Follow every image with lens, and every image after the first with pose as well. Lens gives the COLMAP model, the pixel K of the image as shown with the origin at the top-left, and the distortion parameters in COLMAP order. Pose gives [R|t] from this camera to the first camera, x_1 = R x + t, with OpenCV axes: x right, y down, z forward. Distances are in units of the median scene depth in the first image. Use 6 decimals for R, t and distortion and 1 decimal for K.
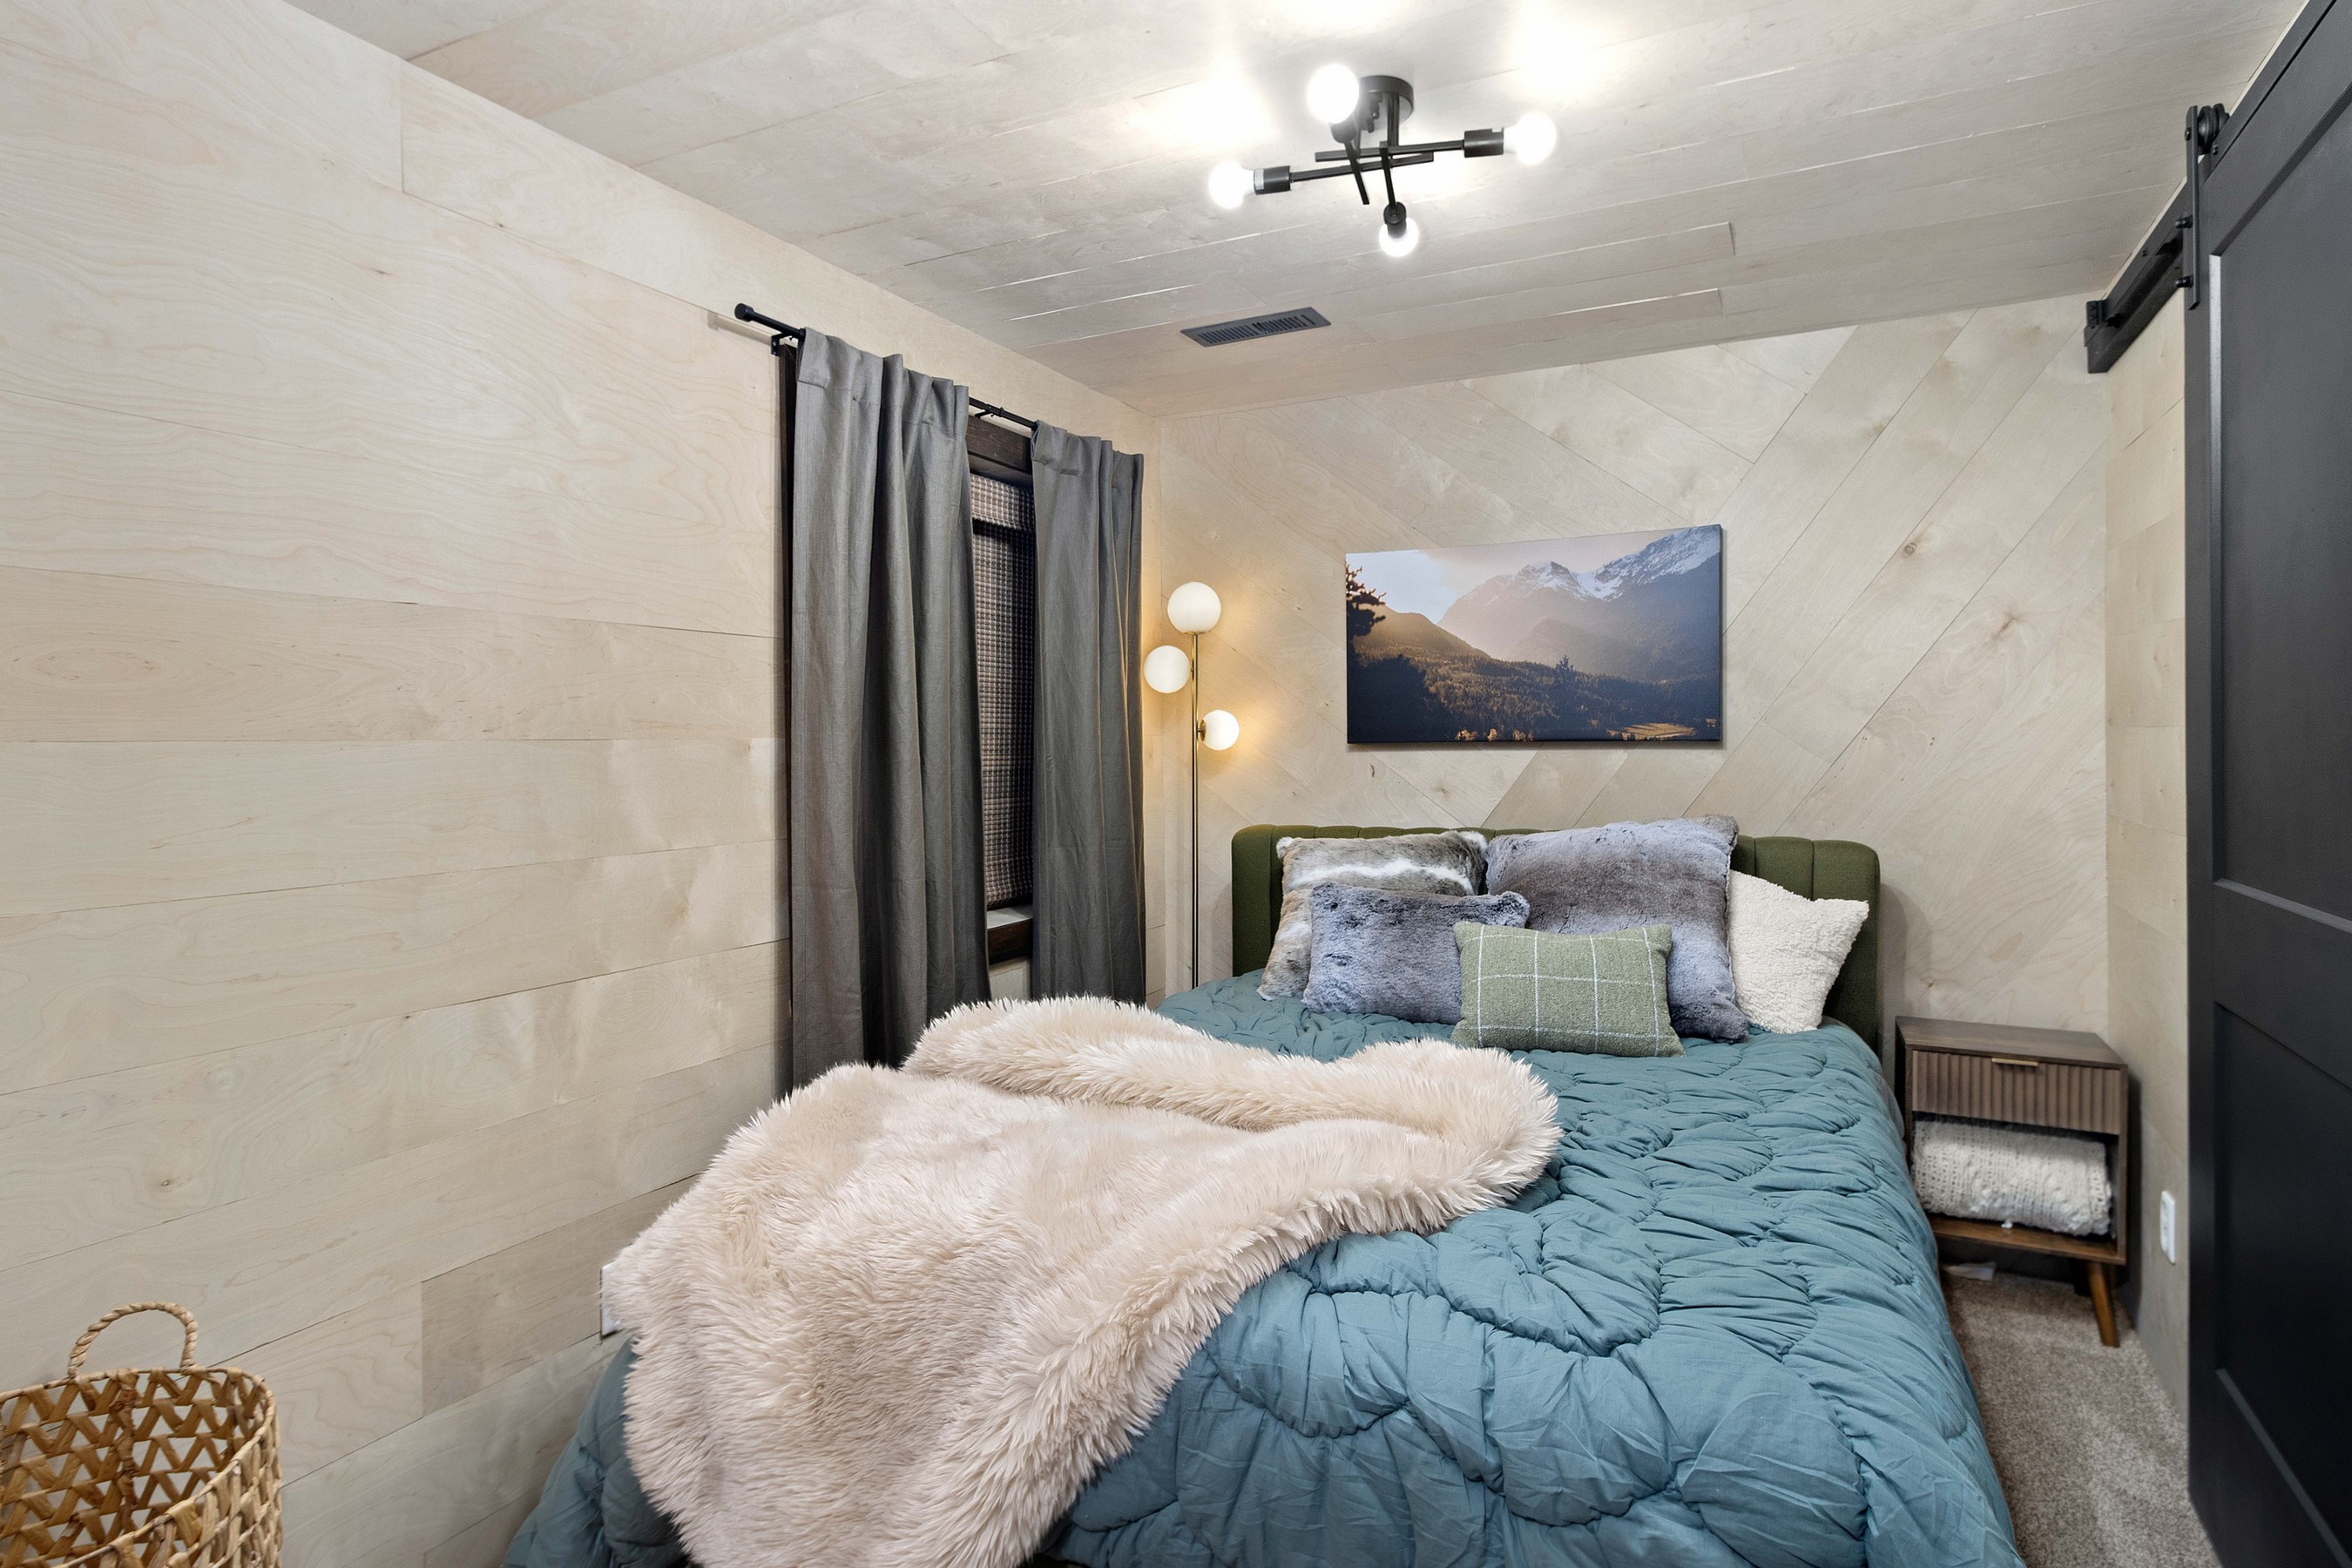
lens RADIAL K [[1196.6, 0, 1171.3], [0, 1196.6, 712.8], [0, 0, 1]] dist [0.001797, 0.000454]
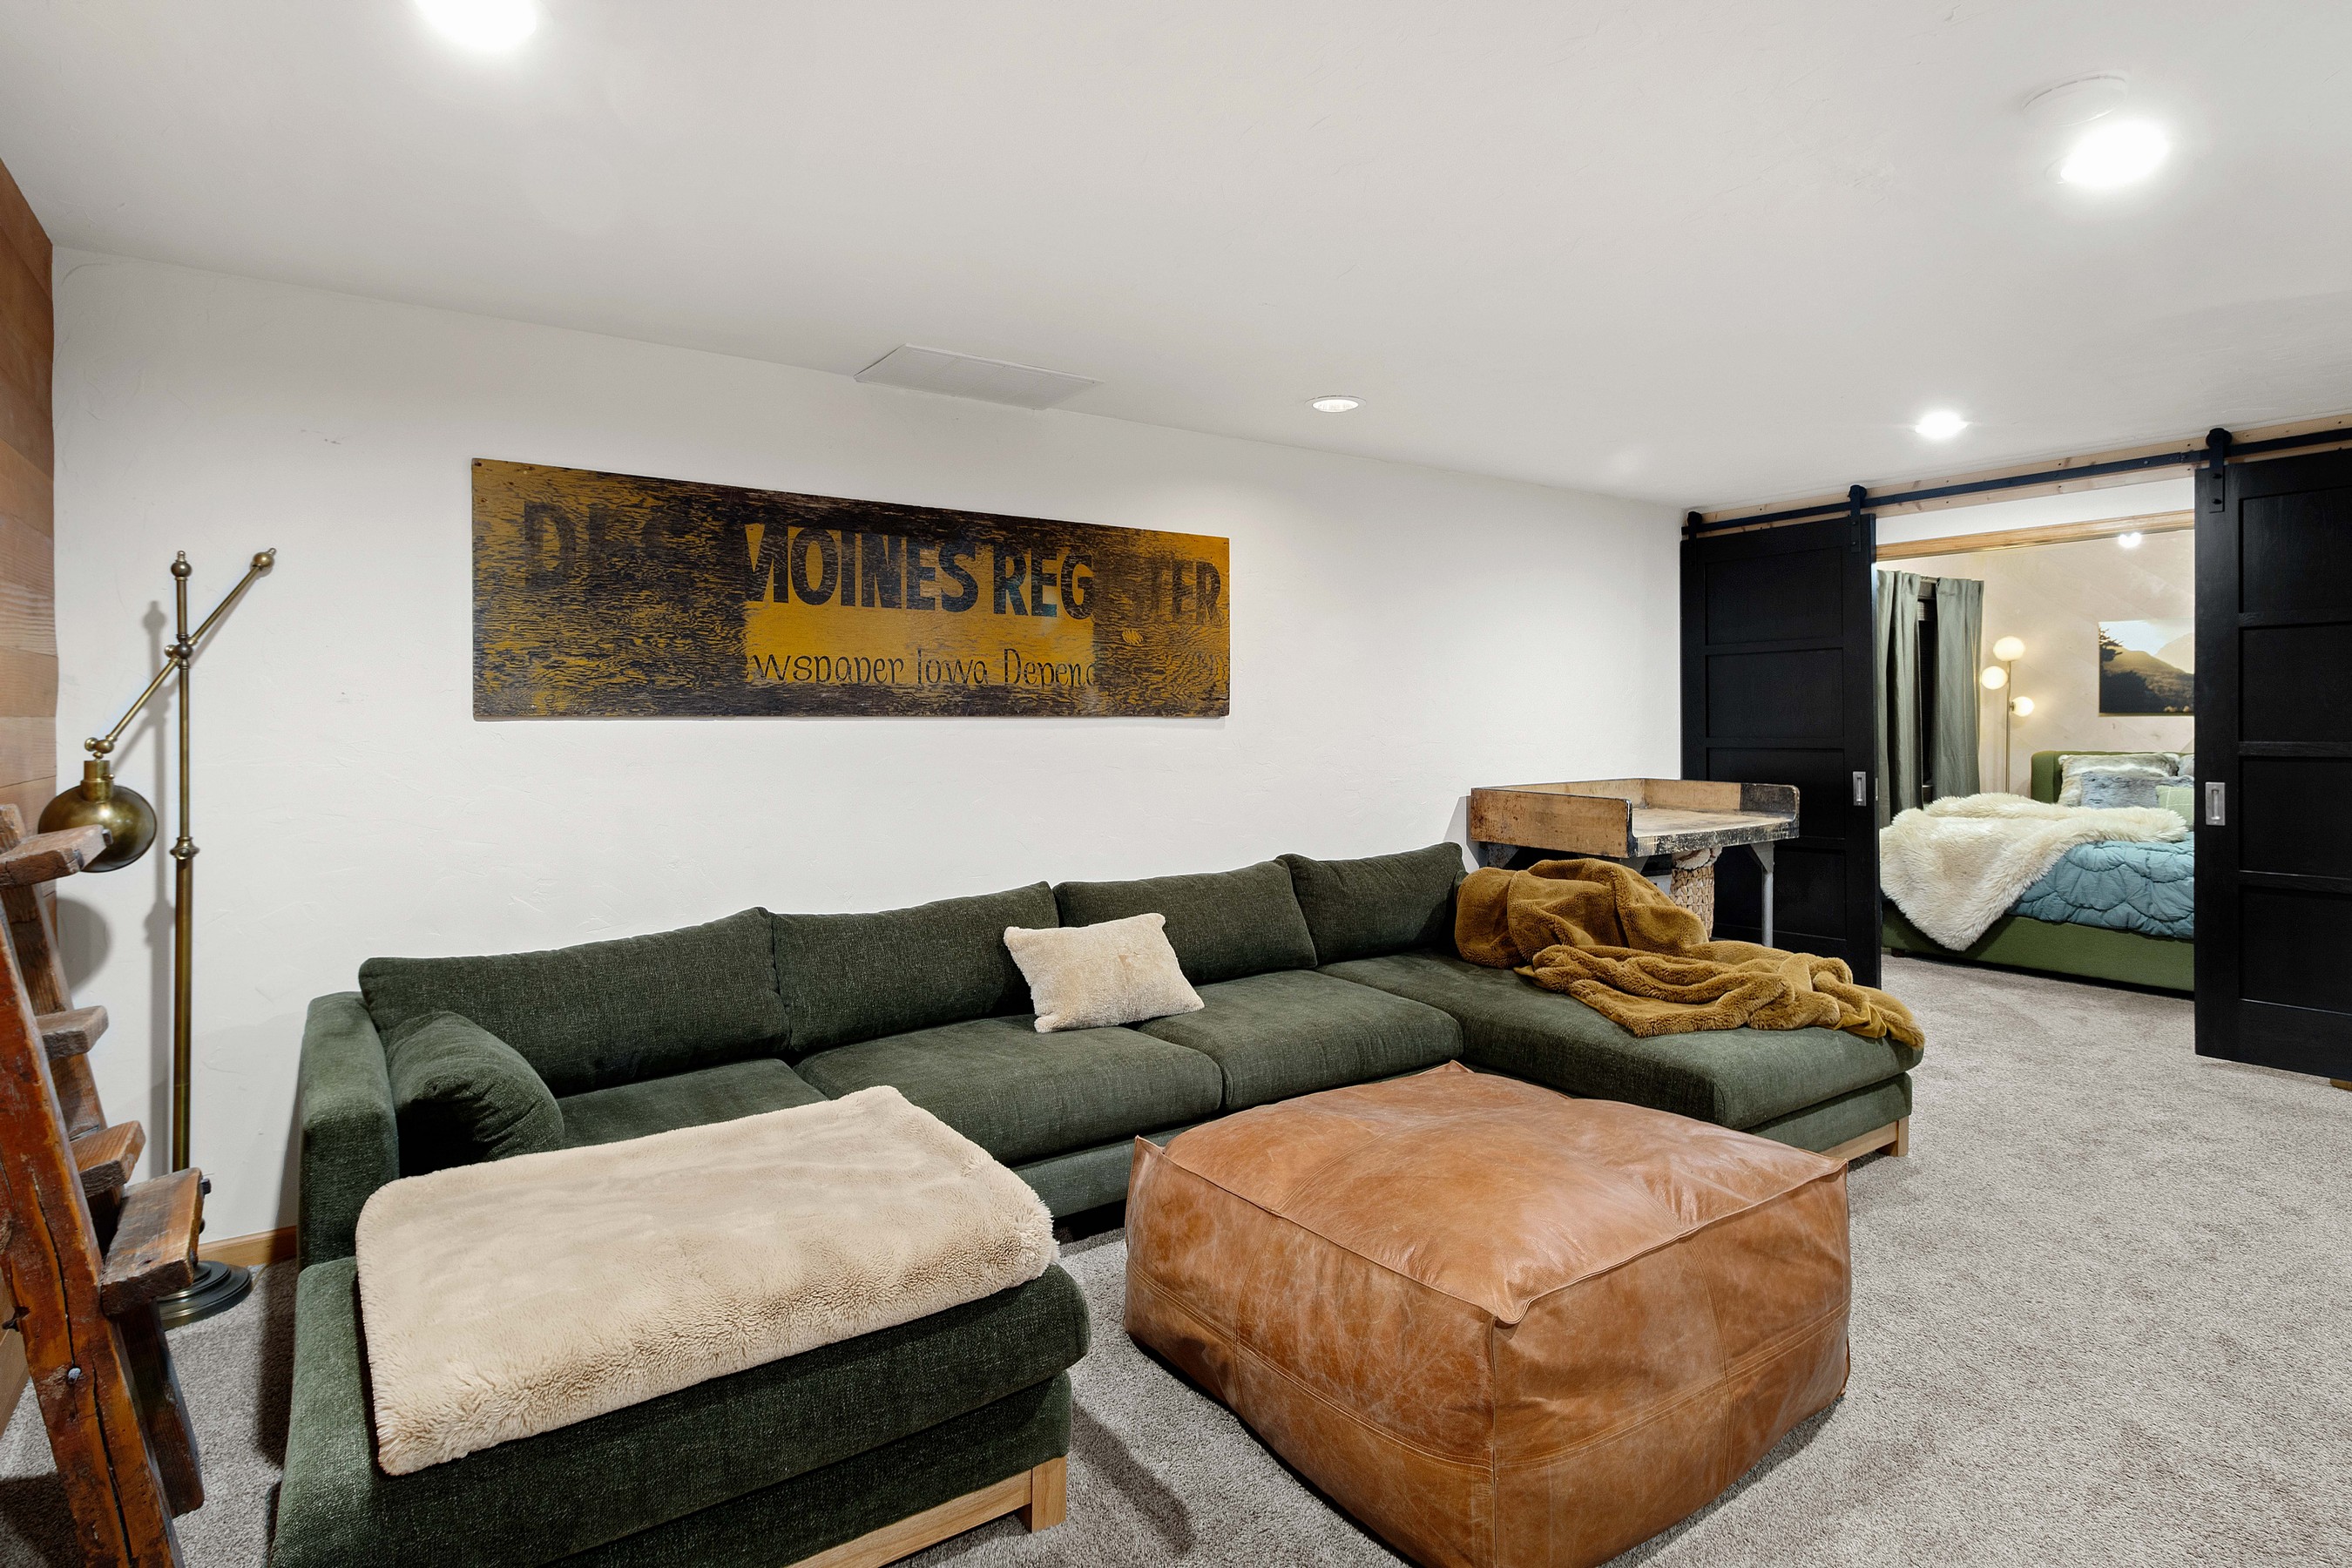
lens RADIAL K [[1196.6, 0, 1171.3], [0, 1196.6, 712.8], [0, 0, 1]] dist [0.001797, 0.000454]
pose [[0.879957, 0.006146, -0.475014, -0.302081], [0.005352, 0.999725, 0.022849, -0.032905], [0.475024, -0.022648, 0.879681, -1.712603]]
